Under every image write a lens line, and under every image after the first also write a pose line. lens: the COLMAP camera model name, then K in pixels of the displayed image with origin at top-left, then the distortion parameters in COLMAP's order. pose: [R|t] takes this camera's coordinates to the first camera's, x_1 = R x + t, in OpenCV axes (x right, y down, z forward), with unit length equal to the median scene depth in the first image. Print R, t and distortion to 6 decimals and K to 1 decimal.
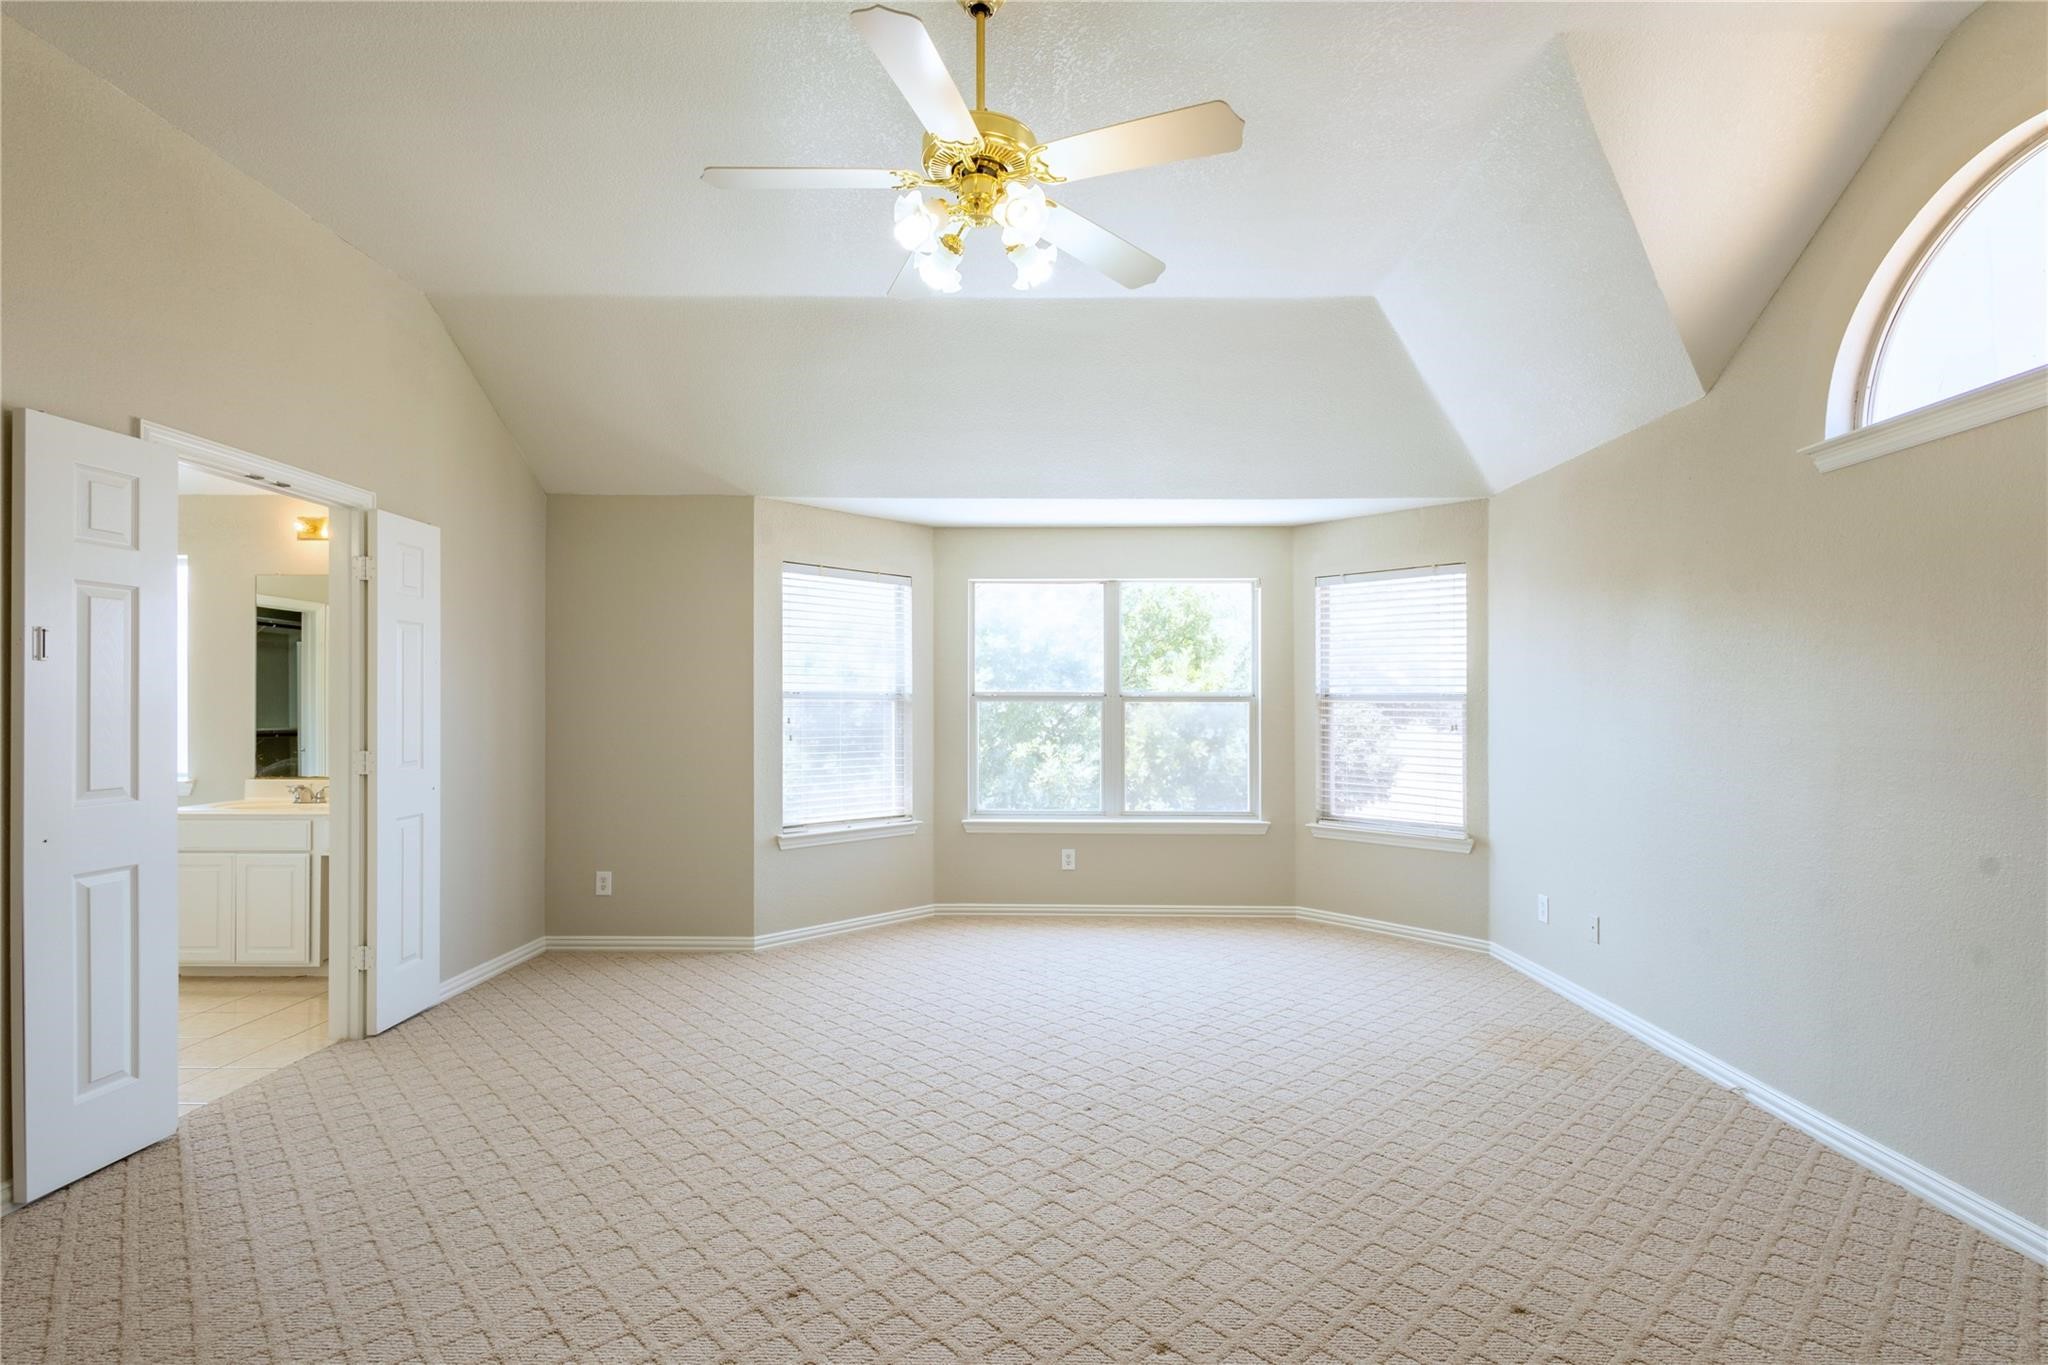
lens RADIAL K [[946.8, 0, 1030.9], [0, 946.8, 692.4], [0, 0, 1]] dist [0.015783, -0.003739]
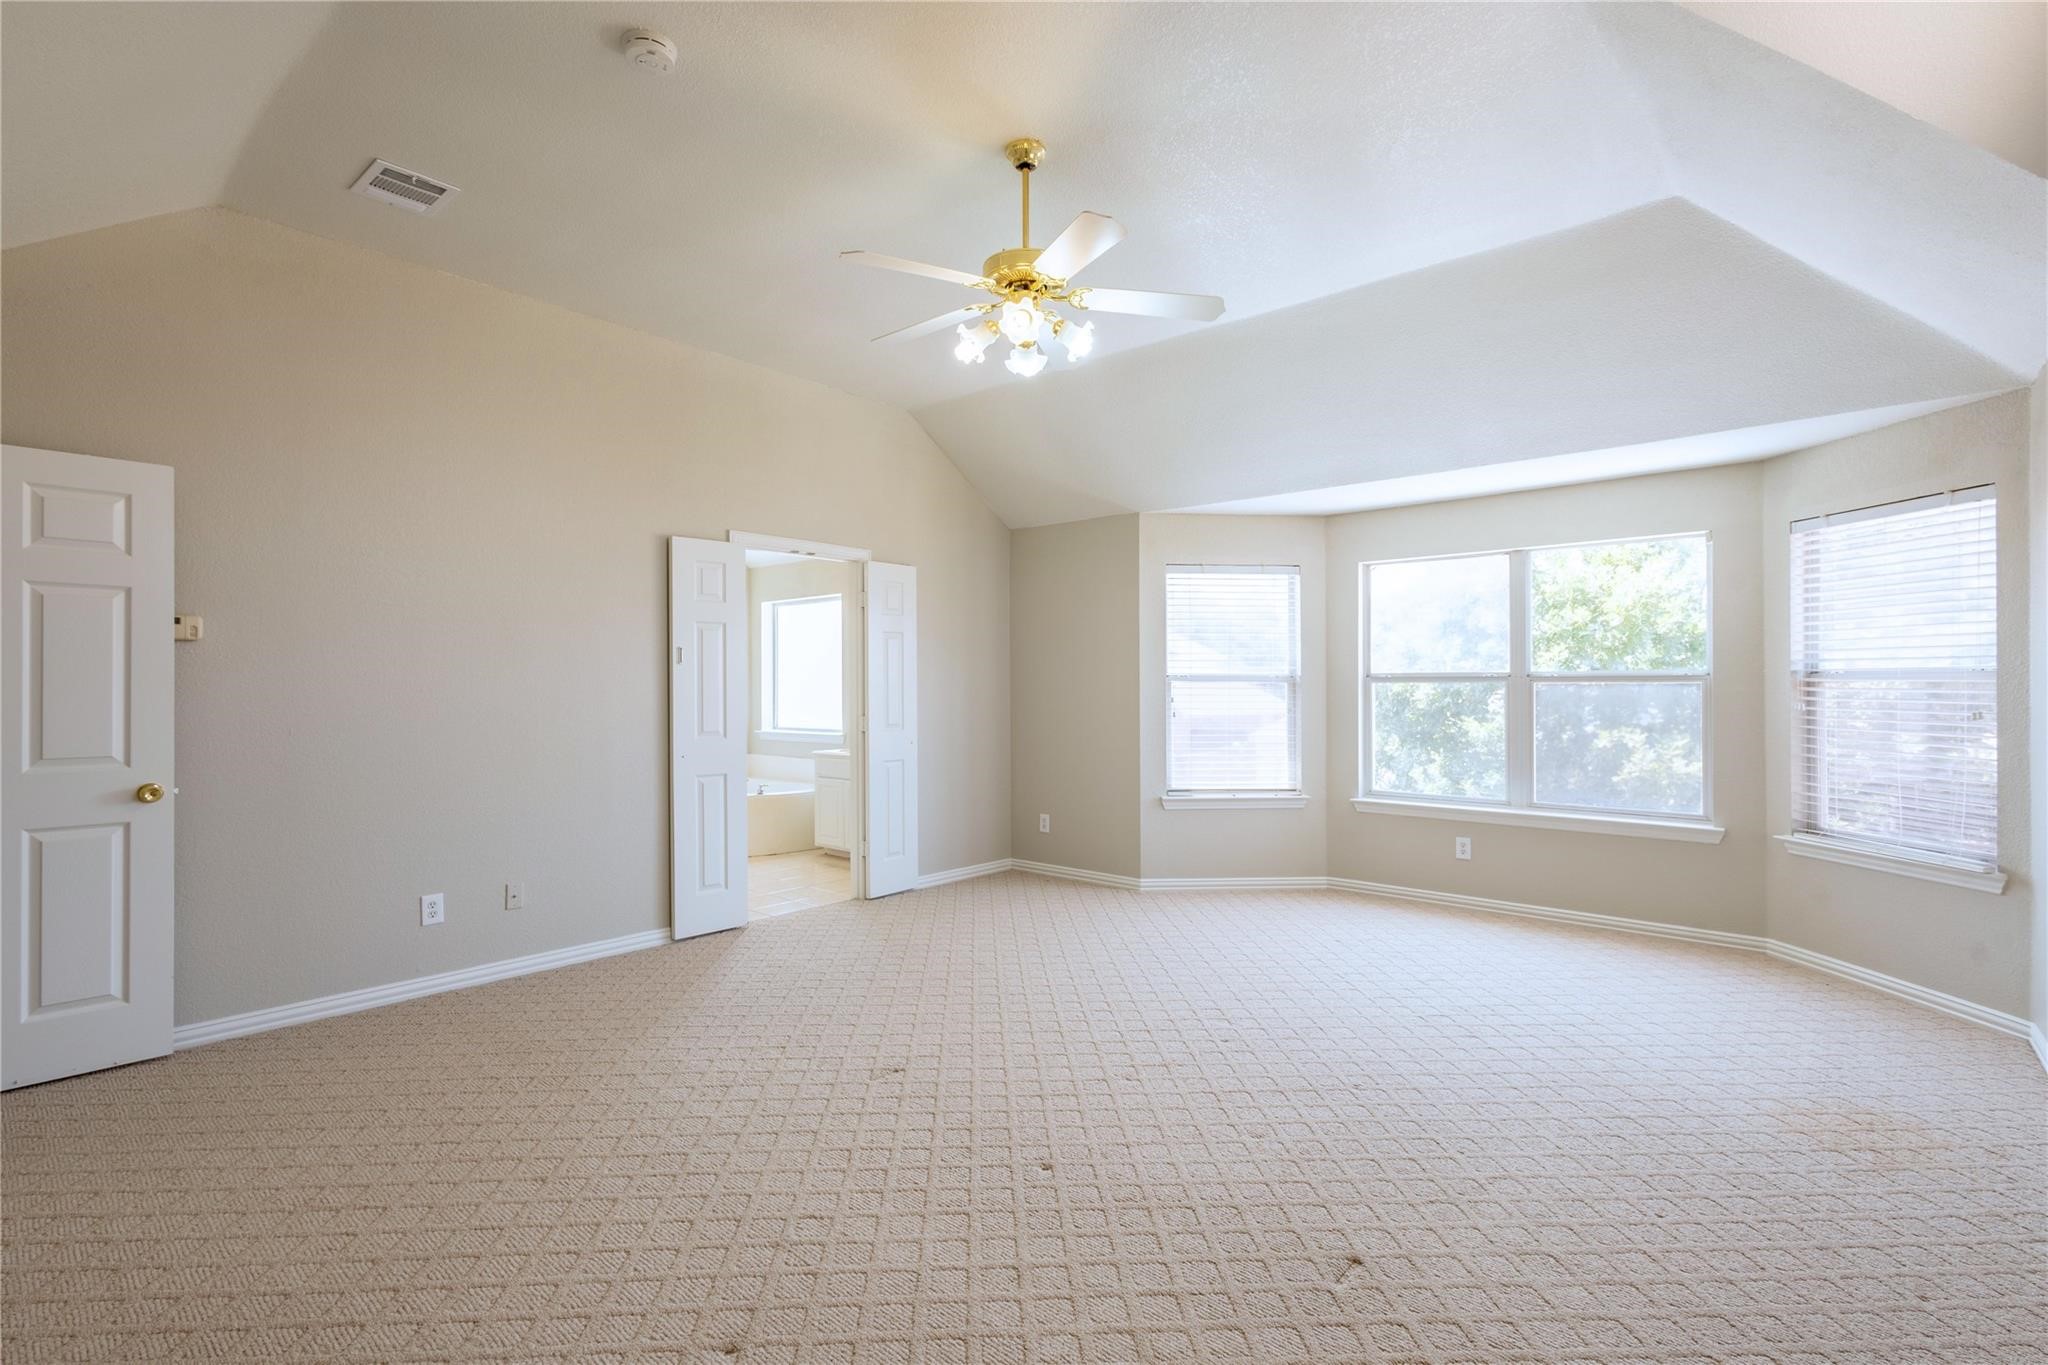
lens RADIAL K [[946.8, 0, 1028.9], [0, 946.8, 680.5], [0, 0, 1]] dist [0.015783, -0.003739]
pose [[0.765798, -0.006717, -0.643046, 0.374462], [0.010148, 0.999947, 0.001640, 0.002157], [0.643001, -0.007781, 0.765825, -0.010945]]
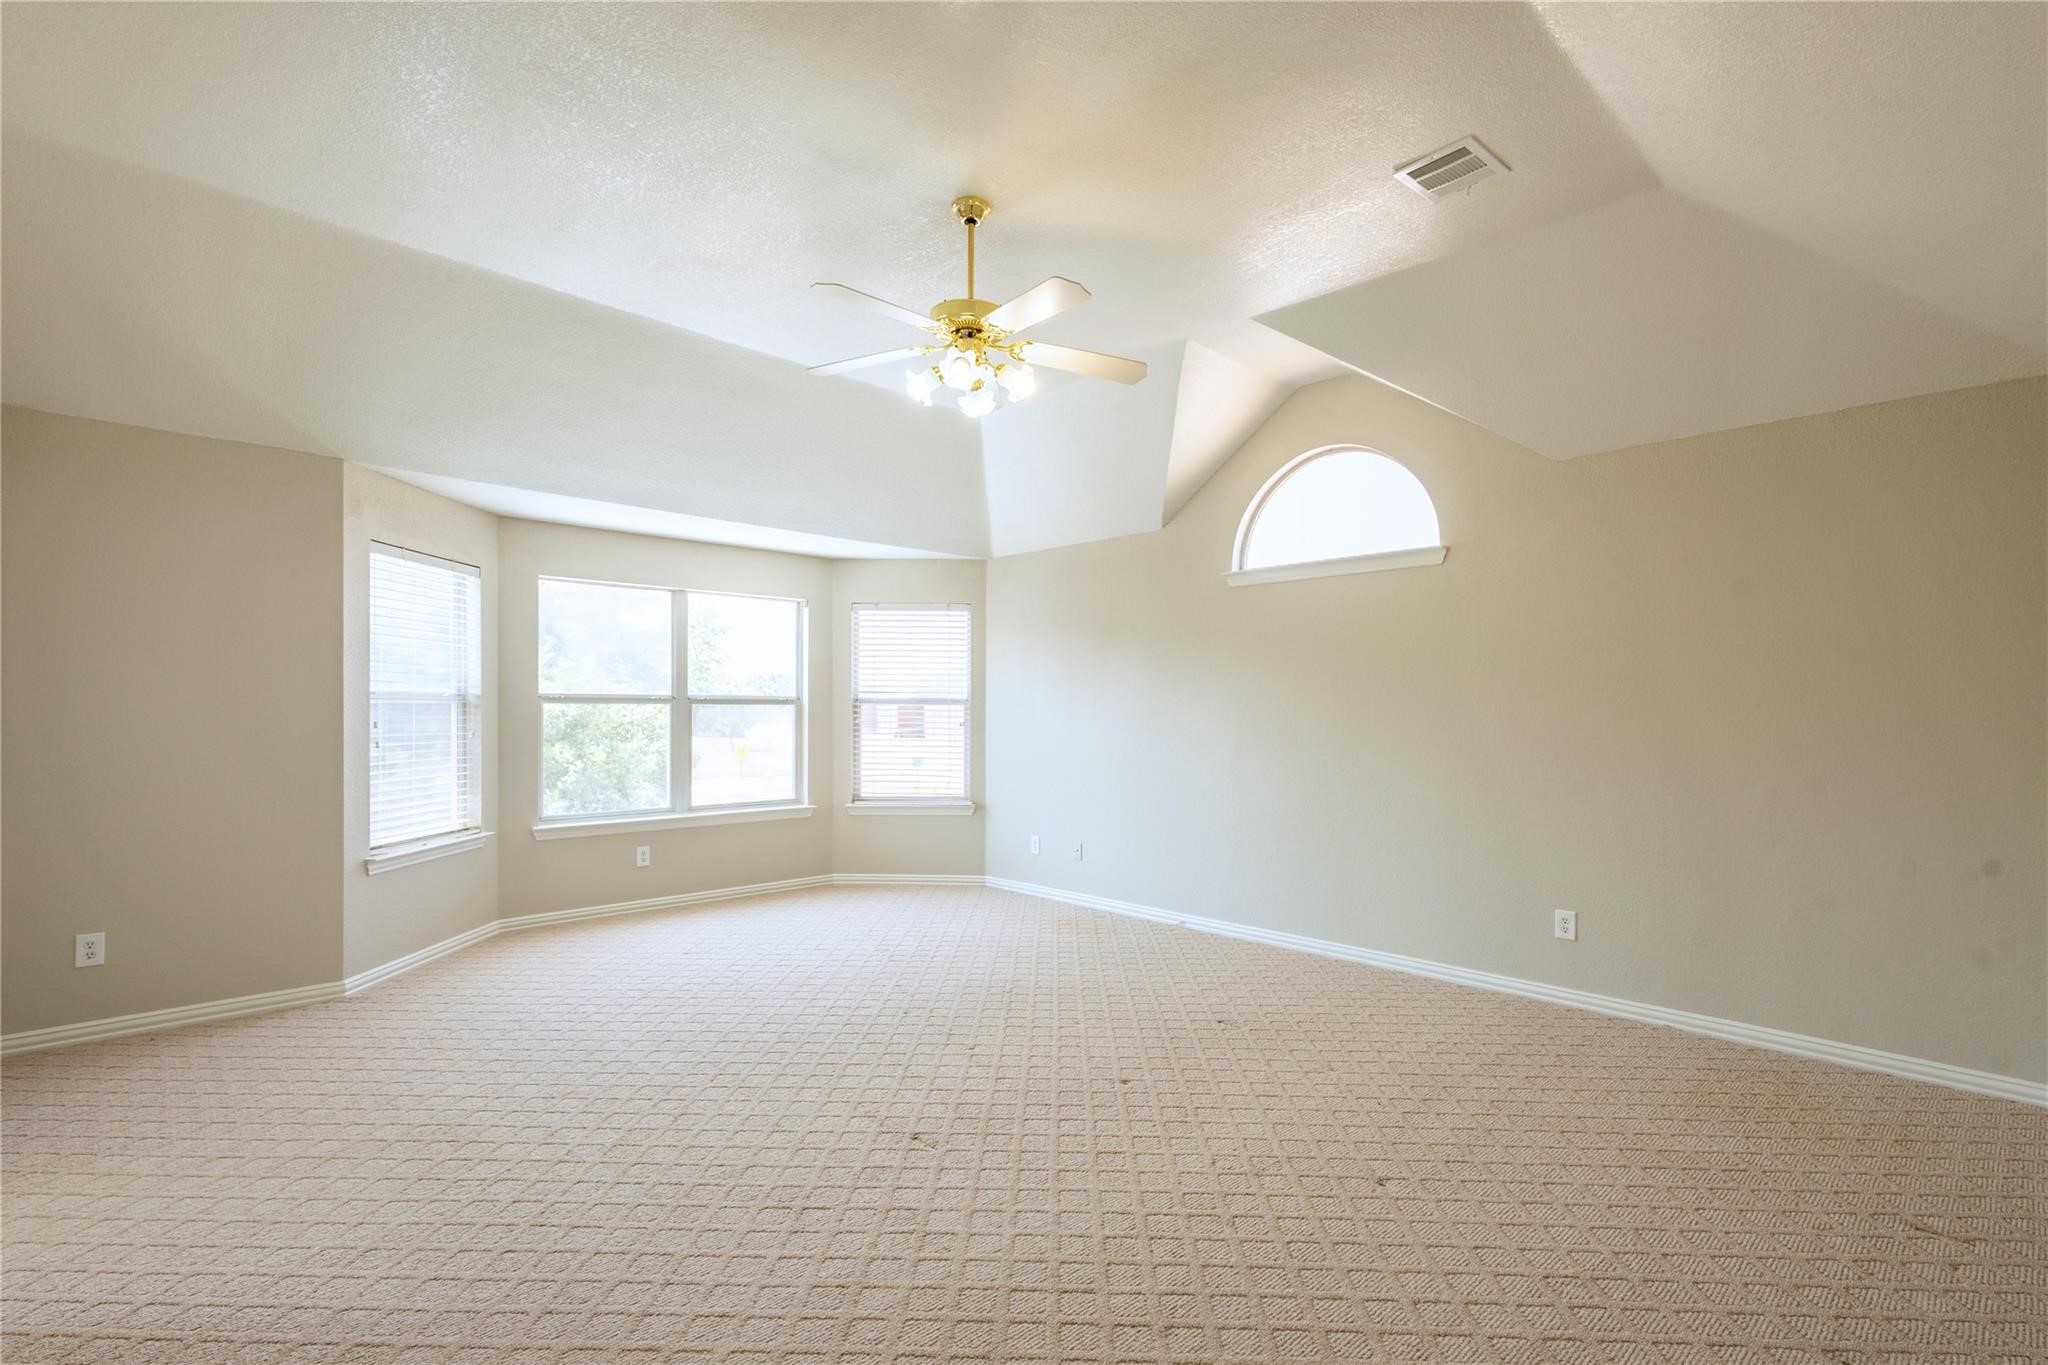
lens RADIAL K [[946.8, 0, 1031.7], [0, 946.8, 692.7], [0, 0, 1]] dist [0.015783, -0.003739]
pose [[0.706655, 0.012320, 0.707451, -0.462913], [-0.011876, 0.999914, -0.005551, -0.001980], [-0.707459, -0.004480, 0.706740, -0.035829]]
